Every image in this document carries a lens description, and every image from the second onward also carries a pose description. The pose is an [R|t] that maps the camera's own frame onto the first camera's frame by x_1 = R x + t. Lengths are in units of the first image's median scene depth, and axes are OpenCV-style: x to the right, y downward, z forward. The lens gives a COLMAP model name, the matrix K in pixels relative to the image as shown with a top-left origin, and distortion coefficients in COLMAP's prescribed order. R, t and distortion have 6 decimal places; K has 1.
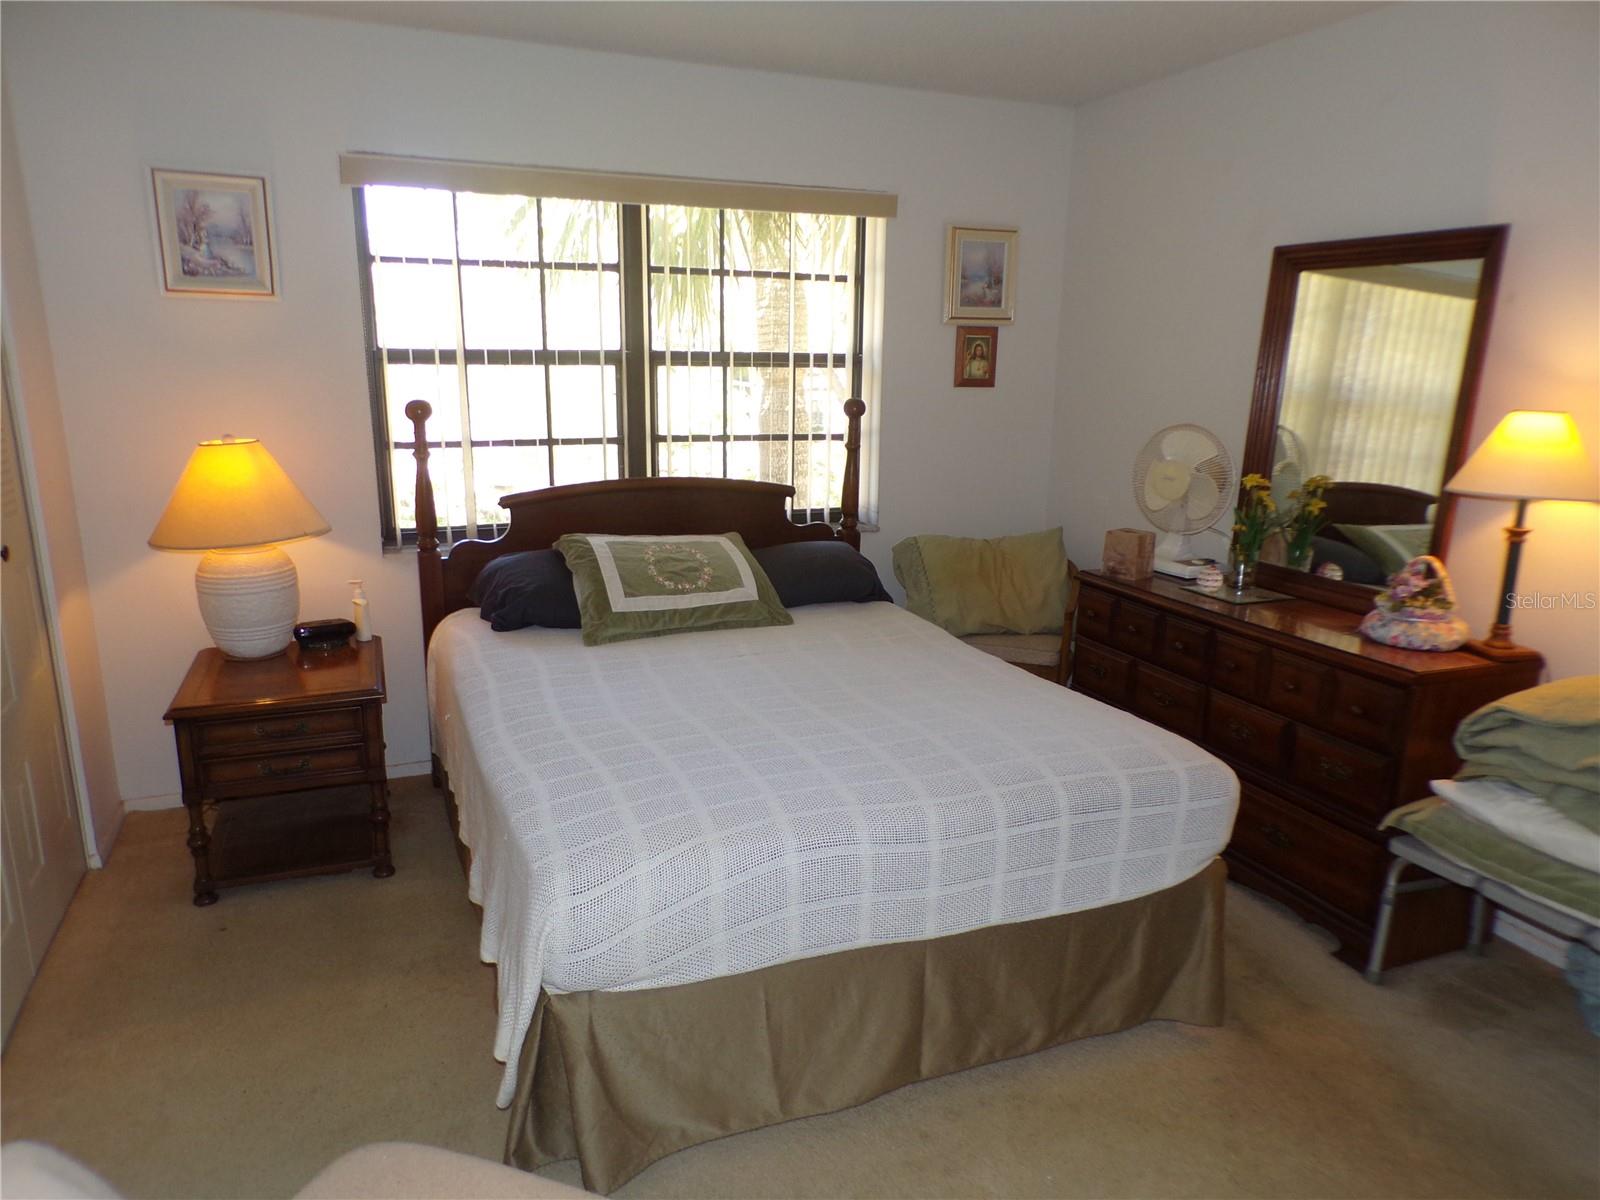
lens RADIAL K [[1088.1, 0, 794.4], [0, 1088.1, 603.9], [0, 0, 1]] dist [-0.005209, 0.008596]
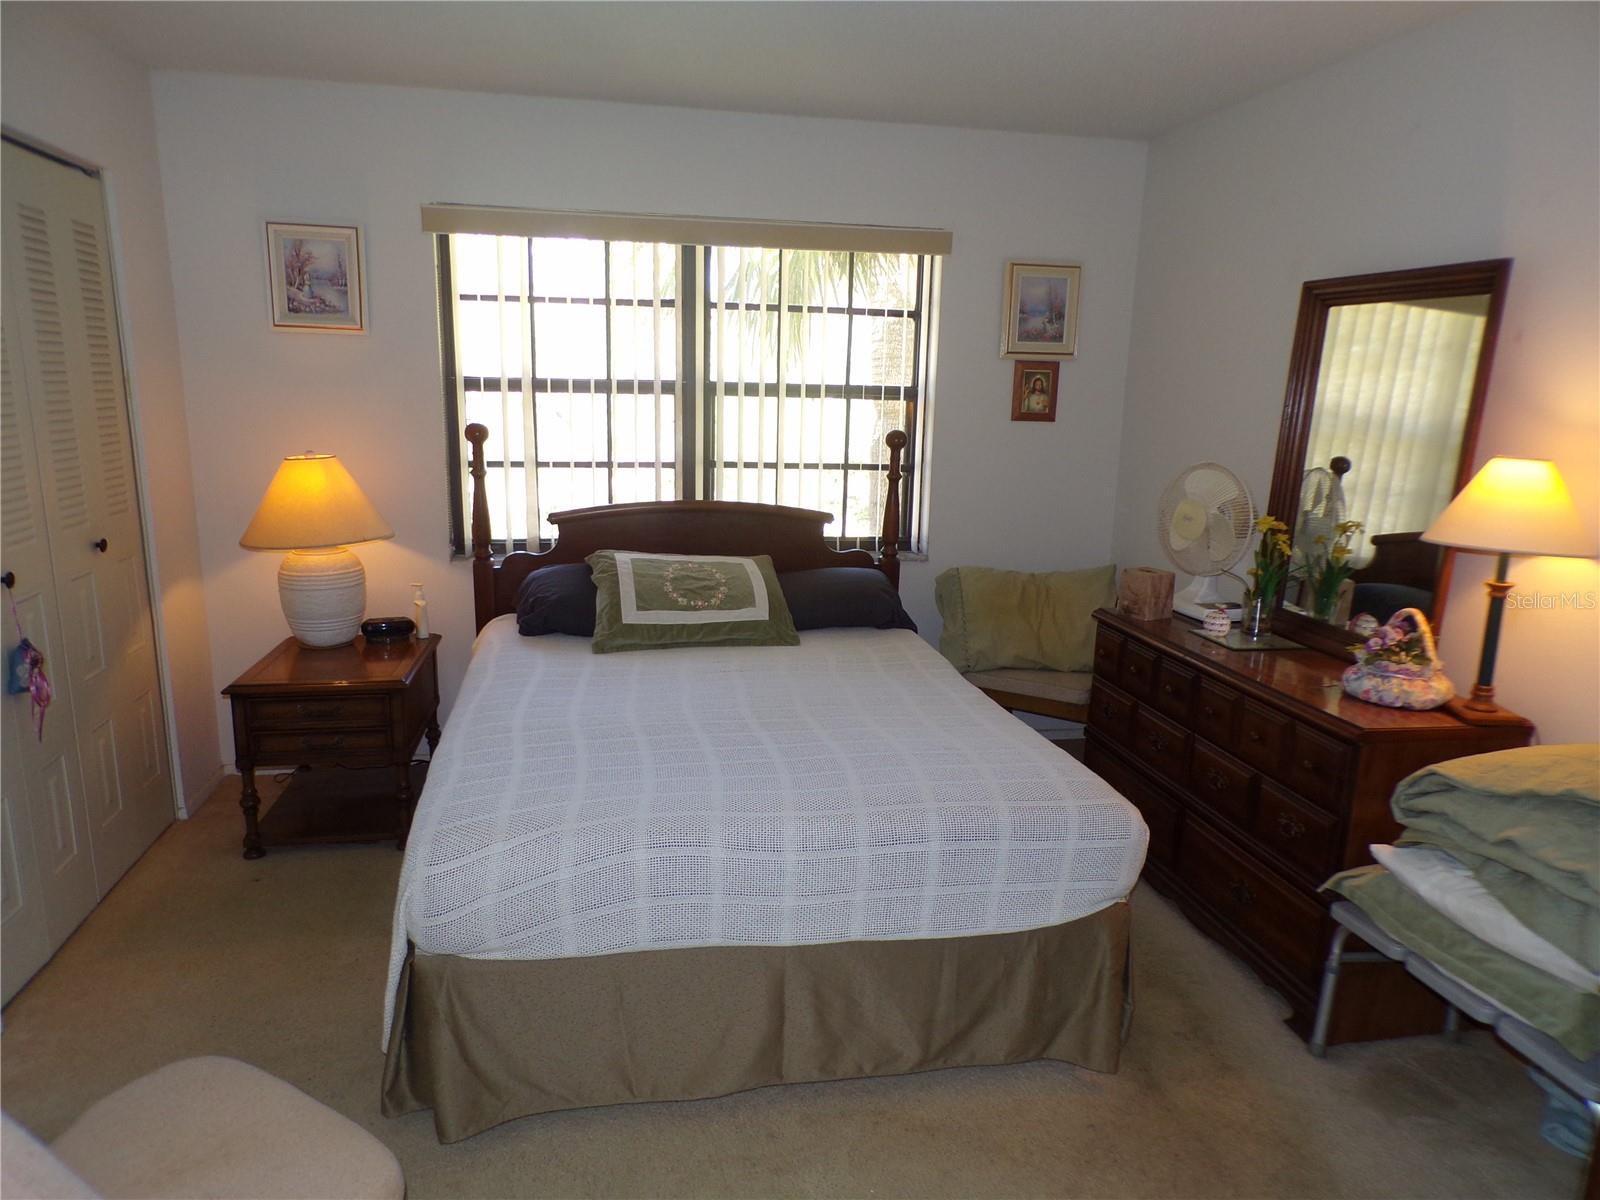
lens RADIAL K [[1088.1, 0, 813.8], [0, 1088.1, 604.3], [0, 0, 1]] dist [-0.005209, 0.008596]
pose [[0.980572, 0.049836, -0.189721, 0.218267], [-0.054739, 0.998286, -0.020687, 0.000400], [0.188365, 0.030671, 0.981620, -0.019018]]
